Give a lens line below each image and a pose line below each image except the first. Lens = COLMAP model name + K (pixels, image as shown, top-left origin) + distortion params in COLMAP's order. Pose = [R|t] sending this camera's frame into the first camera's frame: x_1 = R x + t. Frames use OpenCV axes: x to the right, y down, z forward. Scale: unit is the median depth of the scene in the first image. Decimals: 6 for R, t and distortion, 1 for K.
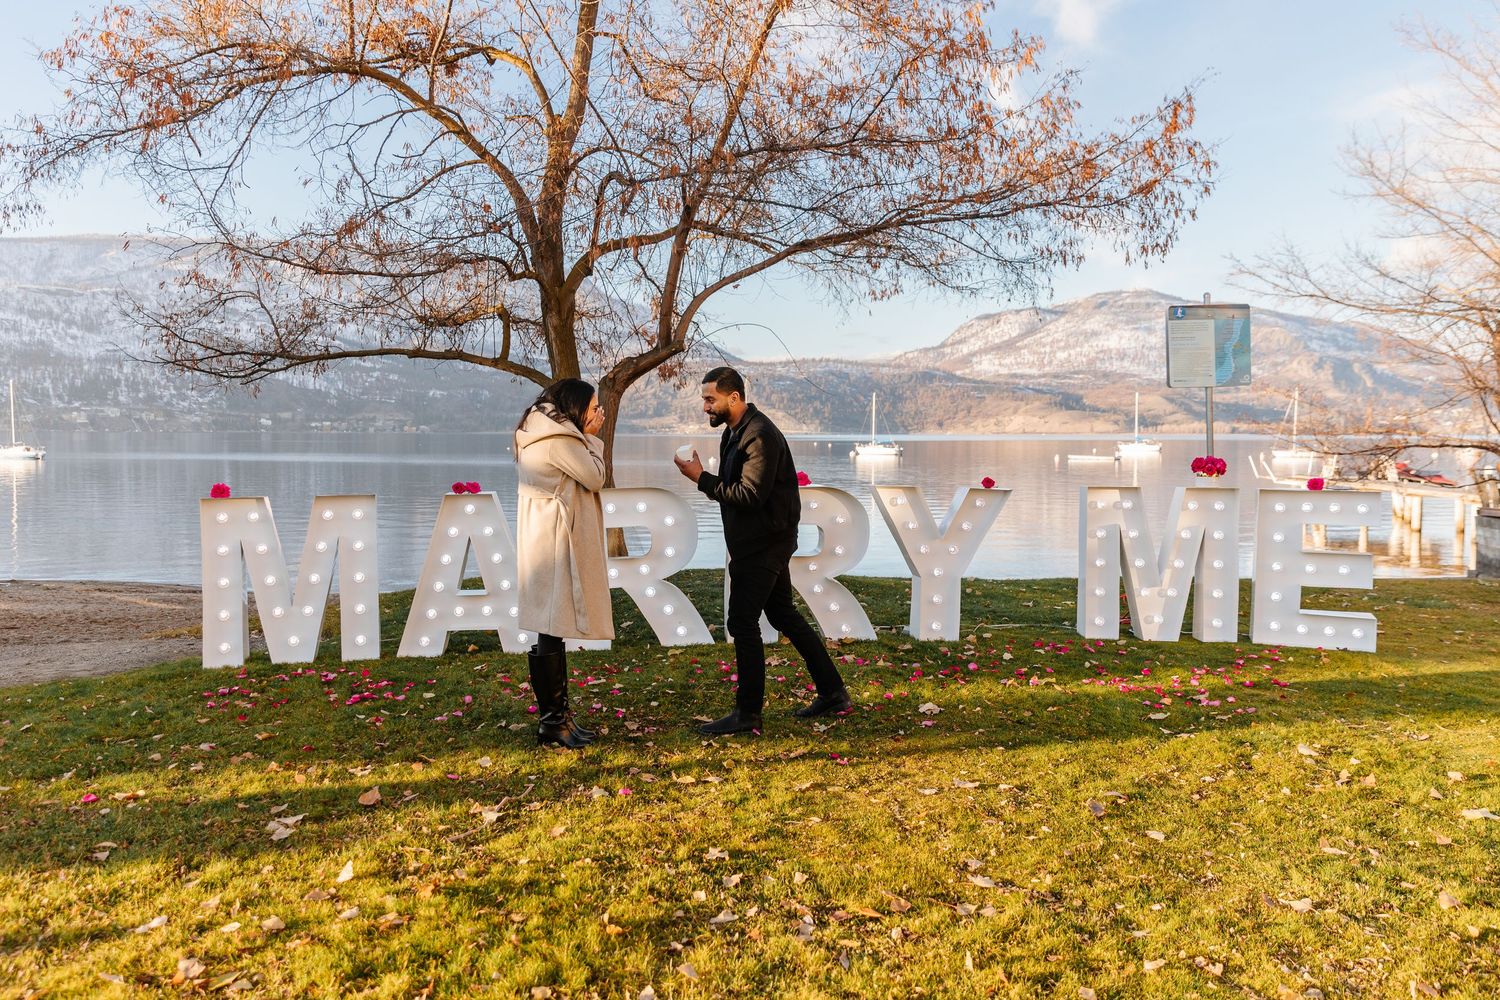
lens RADIAL K [[1141.3, 0, 750.0], [0, 1141.3, 500.0], [0, 0, 1]] dist [-0.004827, -0.002684]
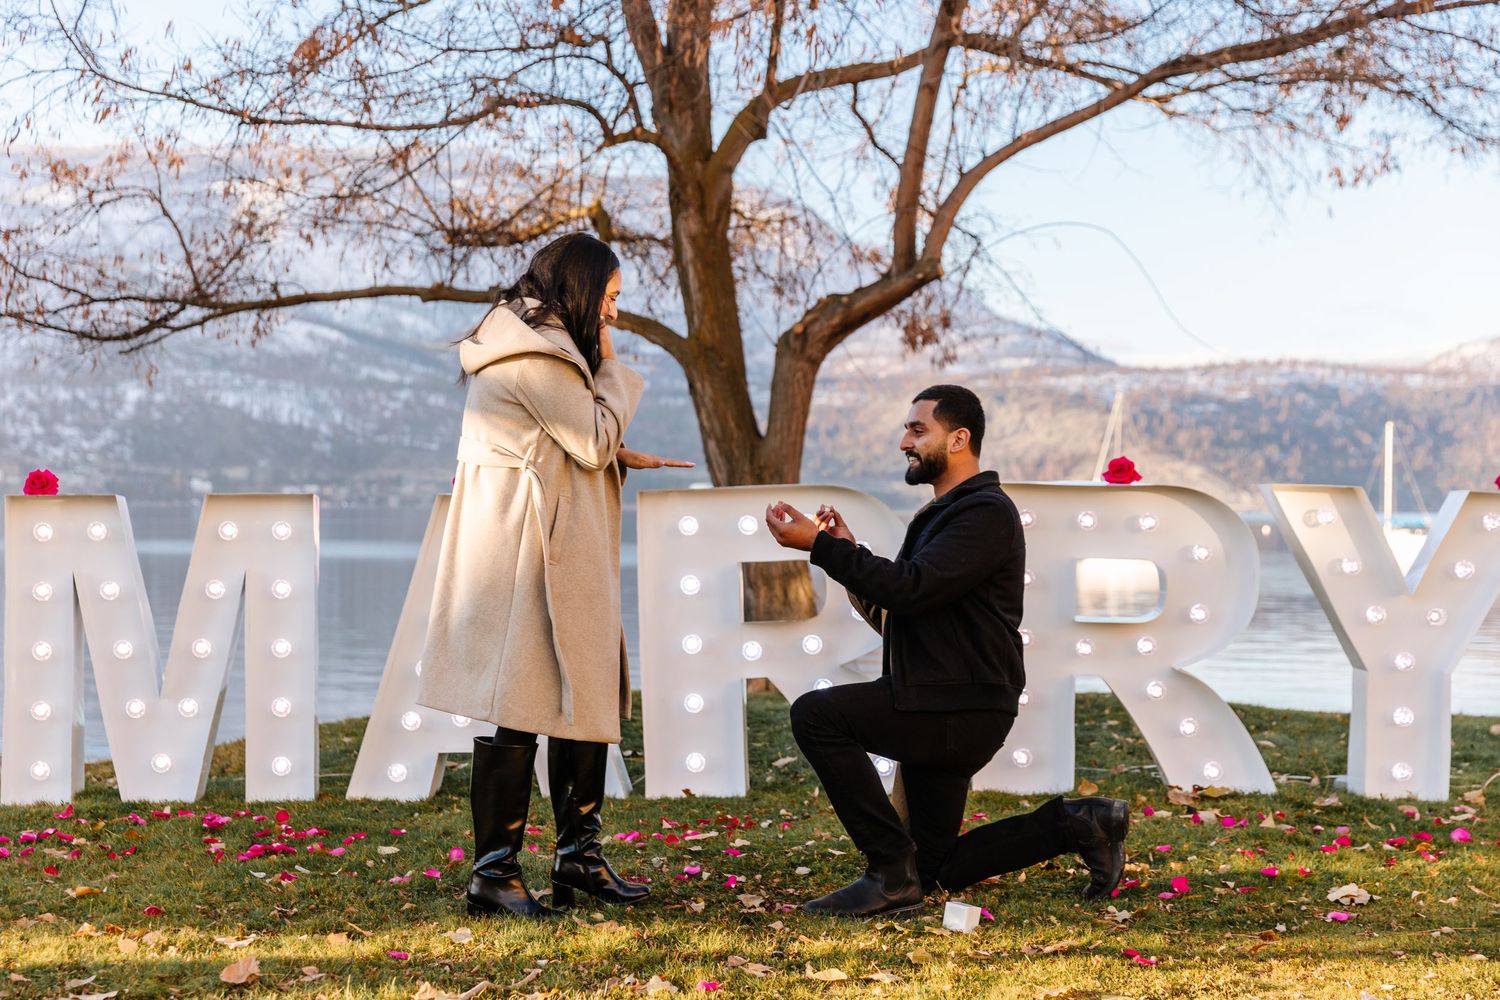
lens RADIAL K [[2288.1, 0, 750.0], [0, 2288.1, 500.0], [0, 0, 1]] dist [0.005155, 0.003793]
pose [[0.986384, 0.001788, -0.164450, 0.051077], [-0.012011, 0.998054, -0.061189, 0.060708], [0.164021, 0.062331, 0.984486, -0.028216]]
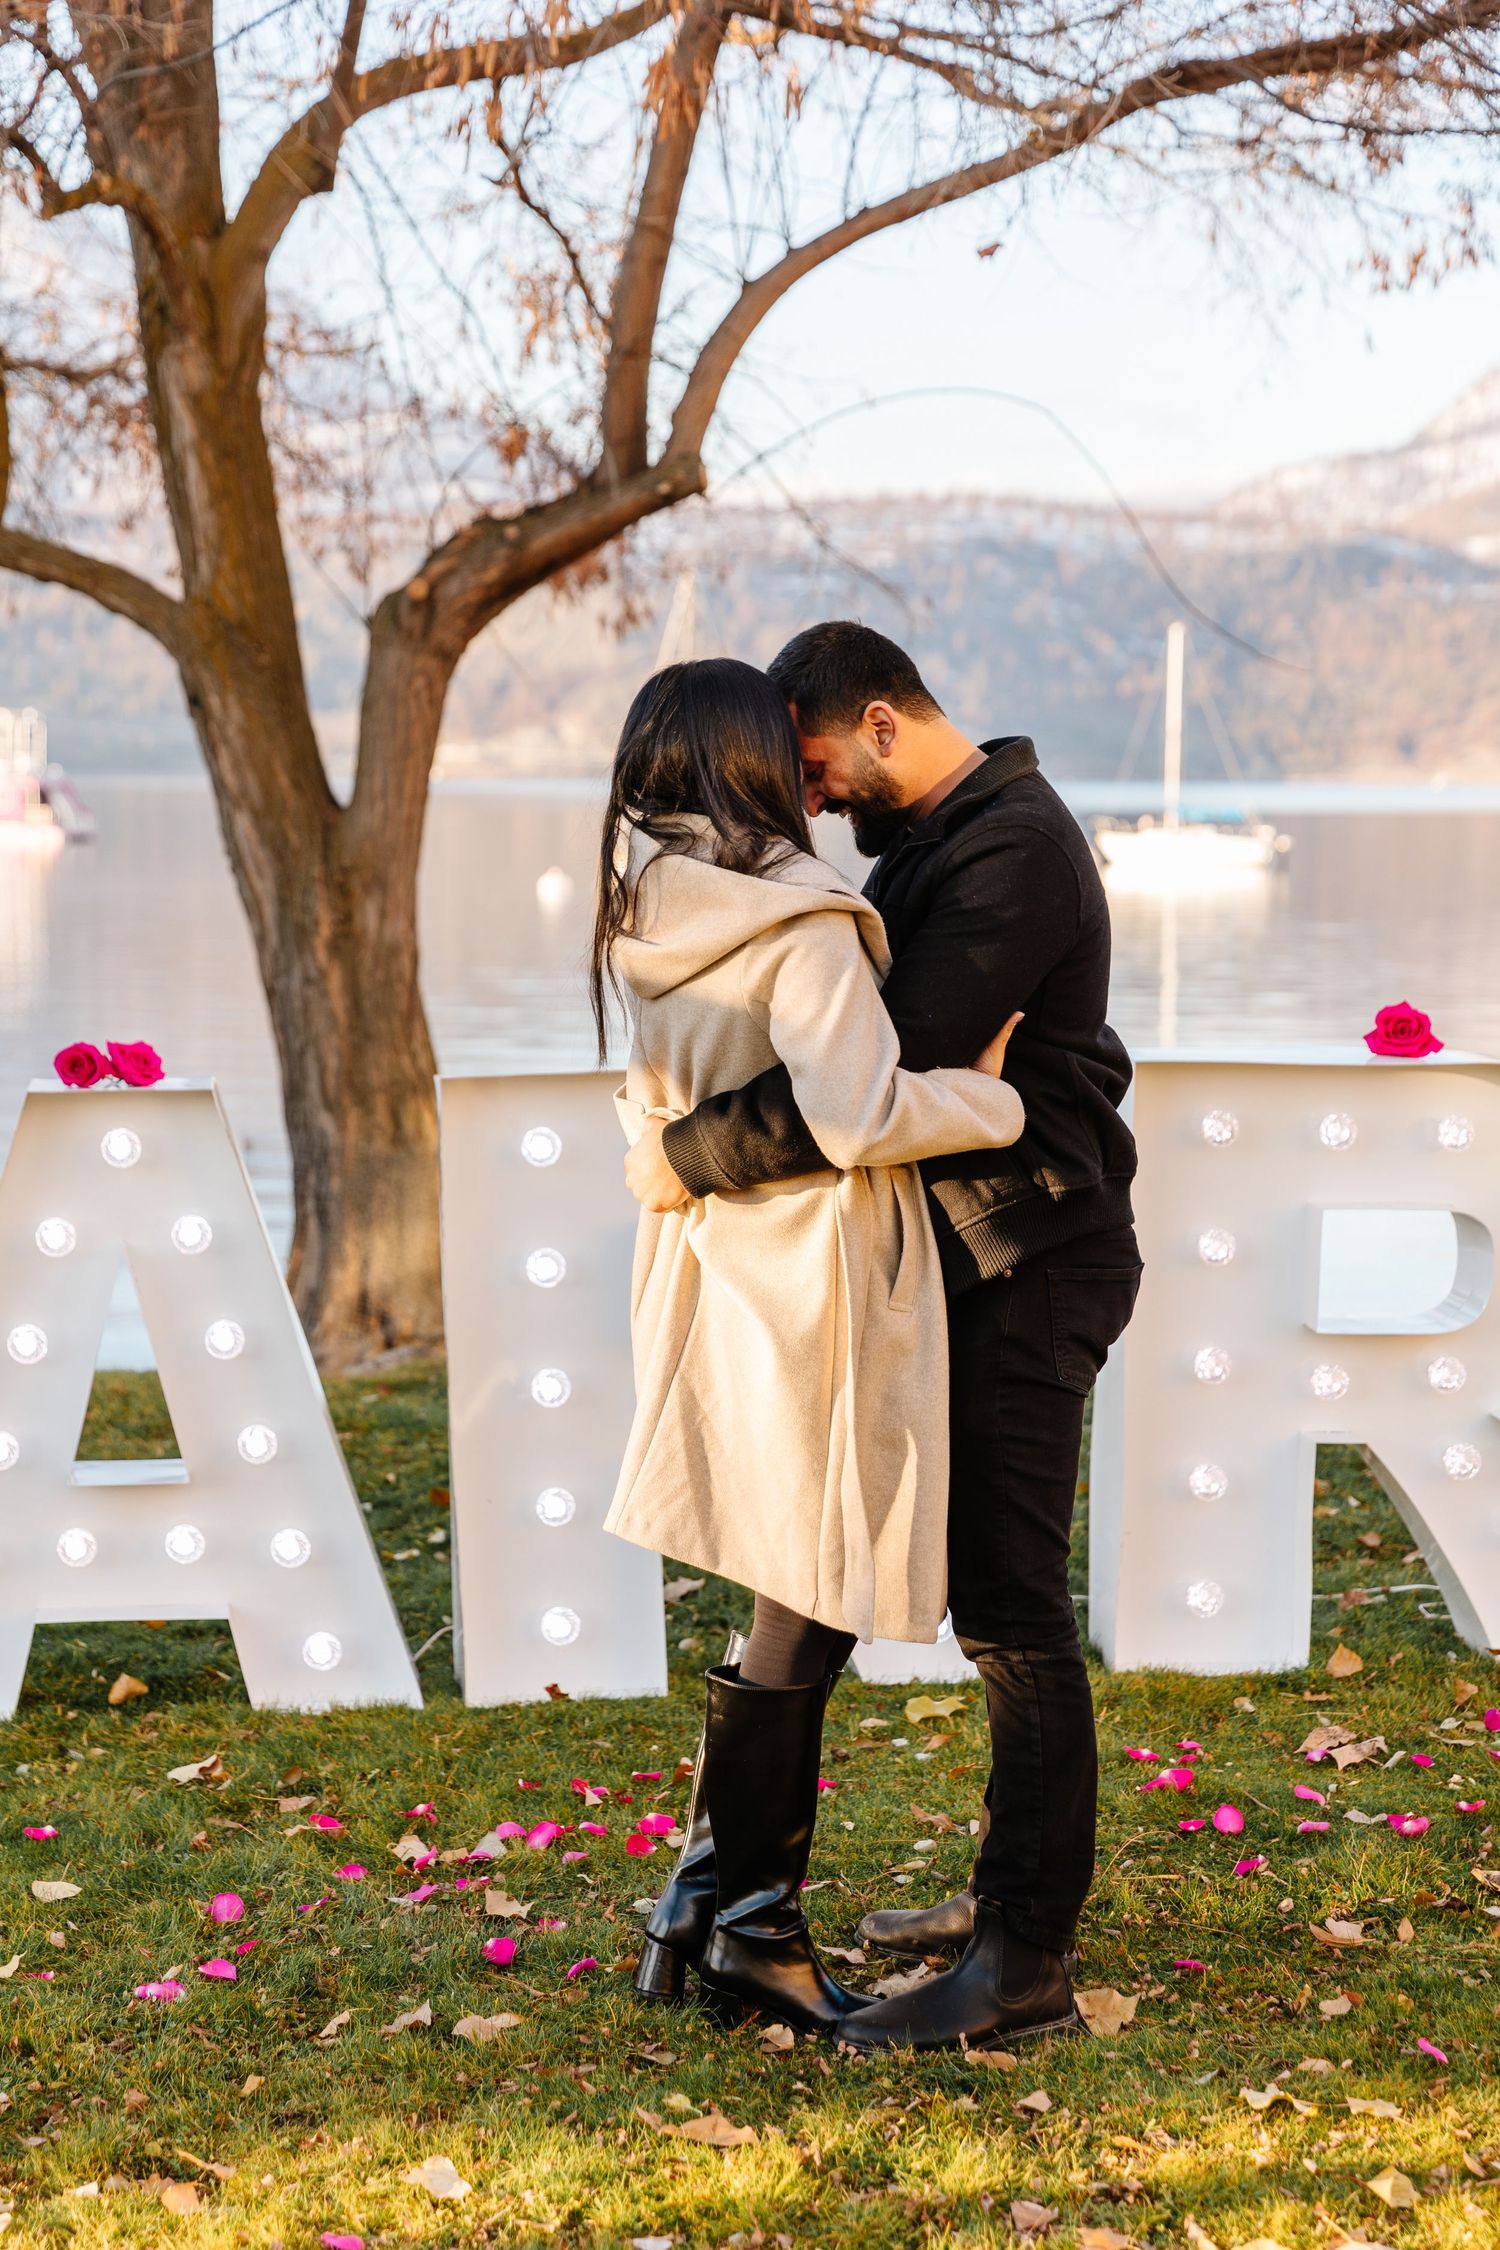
lens RADIAL K [[4393.8, 0, 739.9], [0, 4393.8, 1171.5], [0, 0, 1]] dist [0.027701, 0.051810]
pose [[0.999903, 0.003214, 0.013571, -0.120720], [-0.003623, 0.999536, 0.030253, -0.016750], [-0.013468, -0.030300, 0.999450, 0.017274]]
